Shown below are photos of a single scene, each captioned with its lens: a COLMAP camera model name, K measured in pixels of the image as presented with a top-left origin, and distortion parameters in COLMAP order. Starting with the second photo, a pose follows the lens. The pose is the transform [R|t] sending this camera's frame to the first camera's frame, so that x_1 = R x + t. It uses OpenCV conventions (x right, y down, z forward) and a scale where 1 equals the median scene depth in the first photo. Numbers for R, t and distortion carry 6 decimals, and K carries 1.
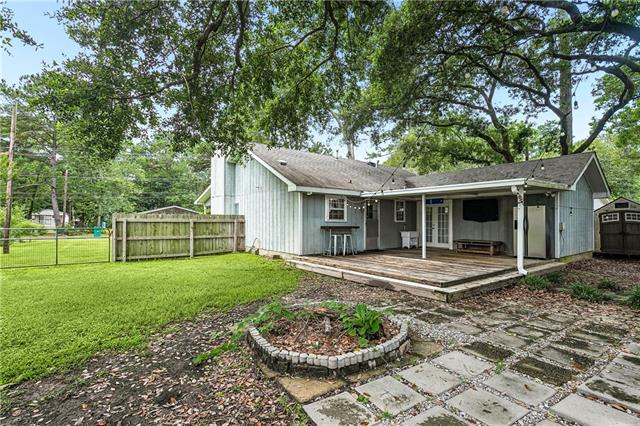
lens RADIAL K [[304.9, 0, 317.9], [0, 304.9, 213.5], [0, 0, 1]] dist [0.003502, 0.000485]
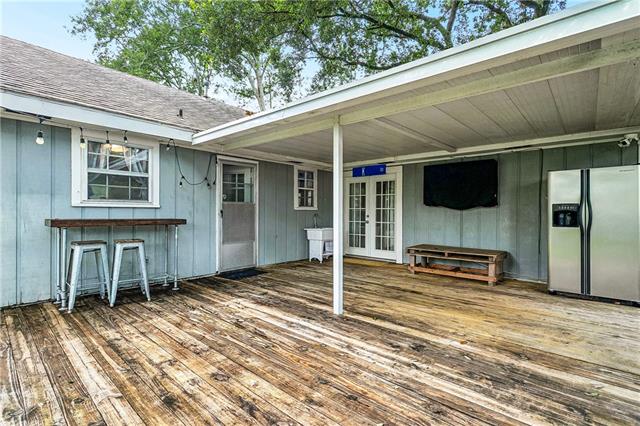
lens RADIAL K [[304.9, 0, 320.5], [0, 304.9, 212.3], [0, 0, 1]] dist [0.003502, 0.000485]
pose [[0.979049, 0.002675, 0.203606, 0.213165], [-0.007485, 0.999711, 0.022855, 0.022516], [-0.203486, -0.023900, 0.978786, 0.556985]]
